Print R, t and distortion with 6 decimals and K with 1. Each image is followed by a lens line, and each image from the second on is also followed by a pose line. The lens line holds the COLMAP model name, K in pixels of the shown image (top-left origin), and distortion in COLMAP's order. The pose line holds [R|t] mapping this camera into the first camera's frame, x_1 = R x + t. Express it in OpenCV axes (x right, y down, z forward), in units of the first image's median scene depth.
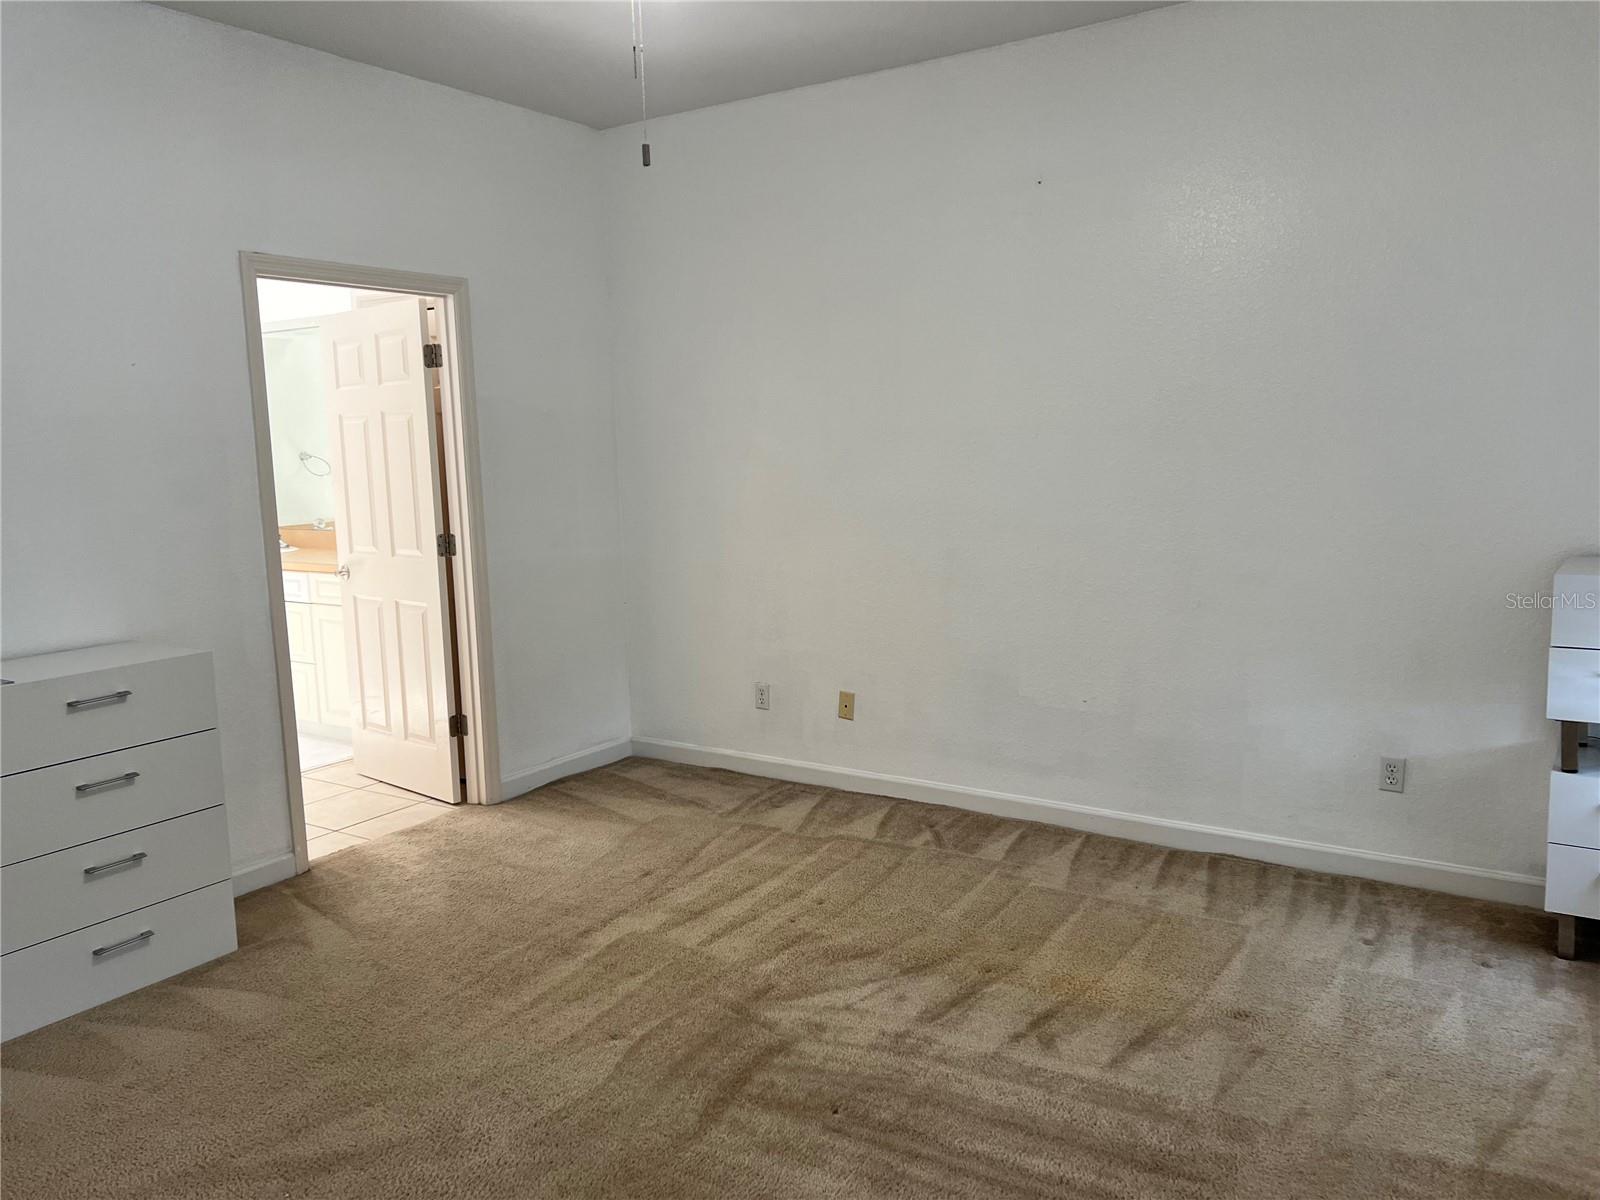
lens RADIAL K [[1190.2, 0, 800.0], [0, 1190.2, 600.0], [0, 0, 1]] dist [0.072536, -0.076867]
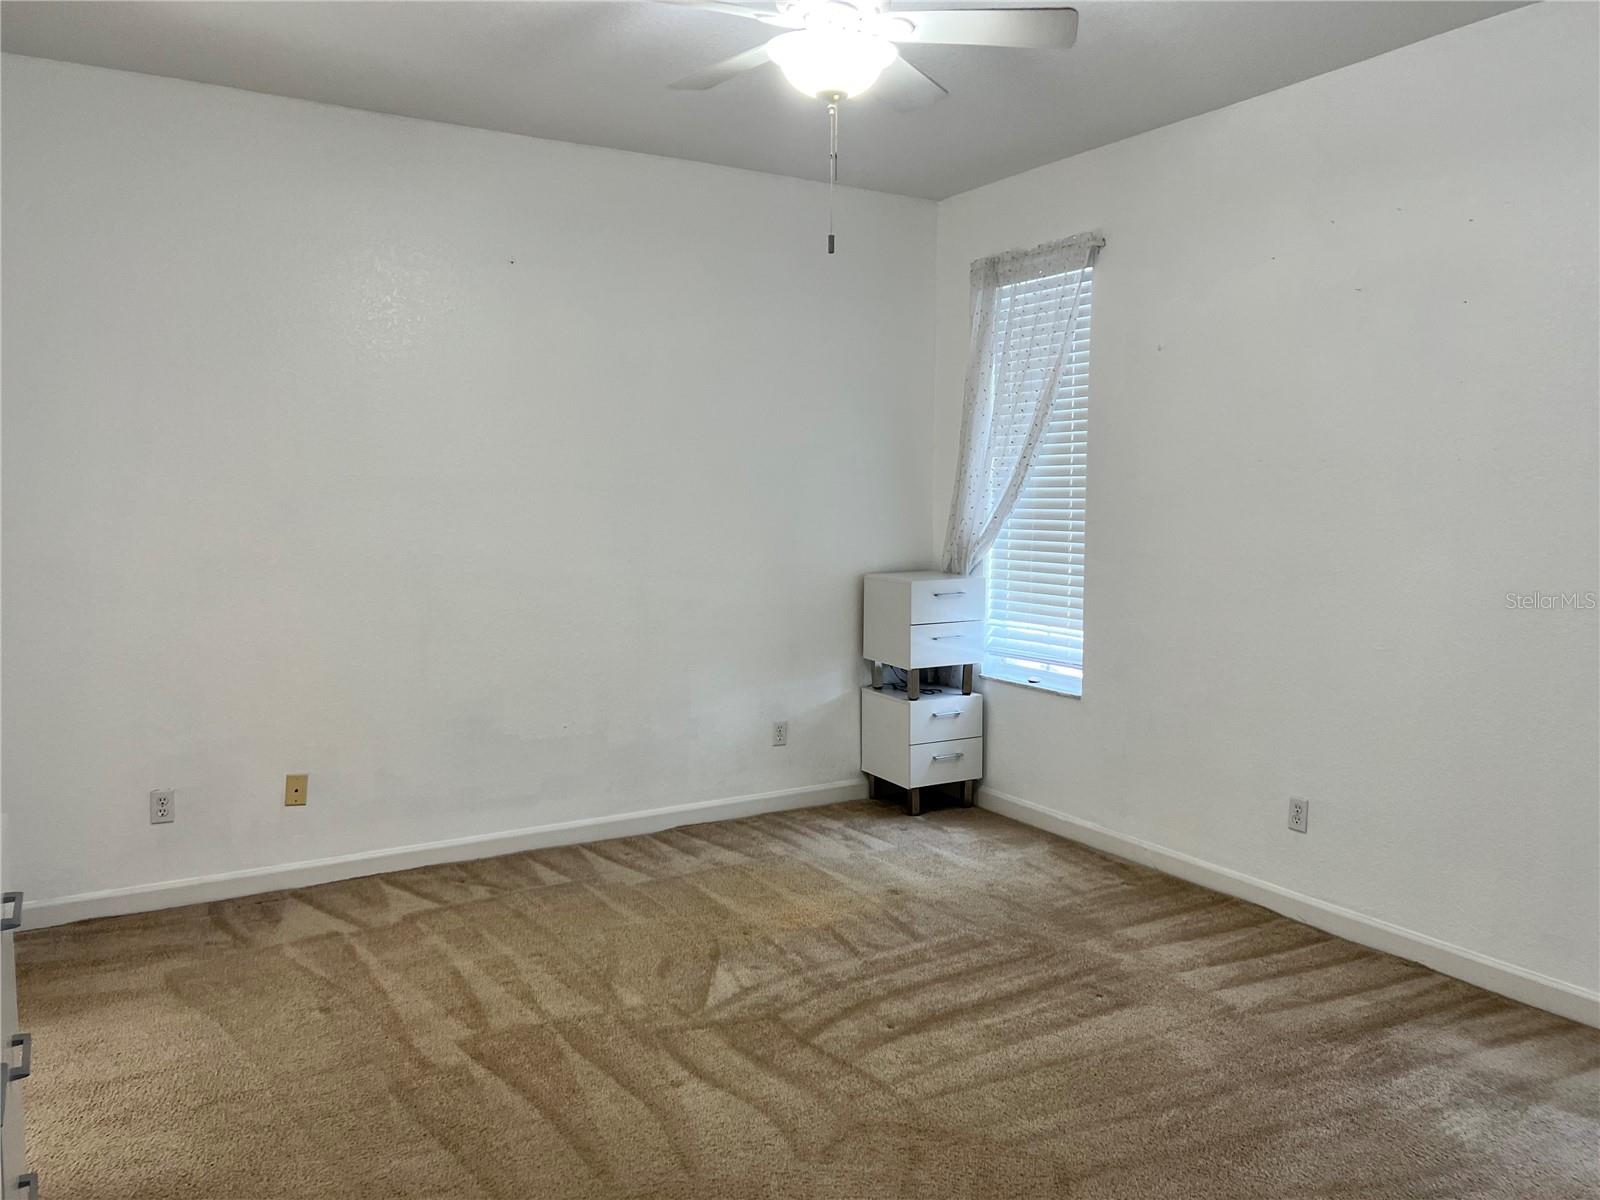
lens RADIAL K [[1190.2, 0, 800.0], [0, 1190.2, 600.0], [0, 0, 1]] dist [0.072536, -0.076867]
pose [[0.459434, -0.063154, 0.885964, -0.732422], [0.112821, 0.993539, 0.012317, -0.026052], [-0.881018, 0.094296, 0.463590, 0.315804]]
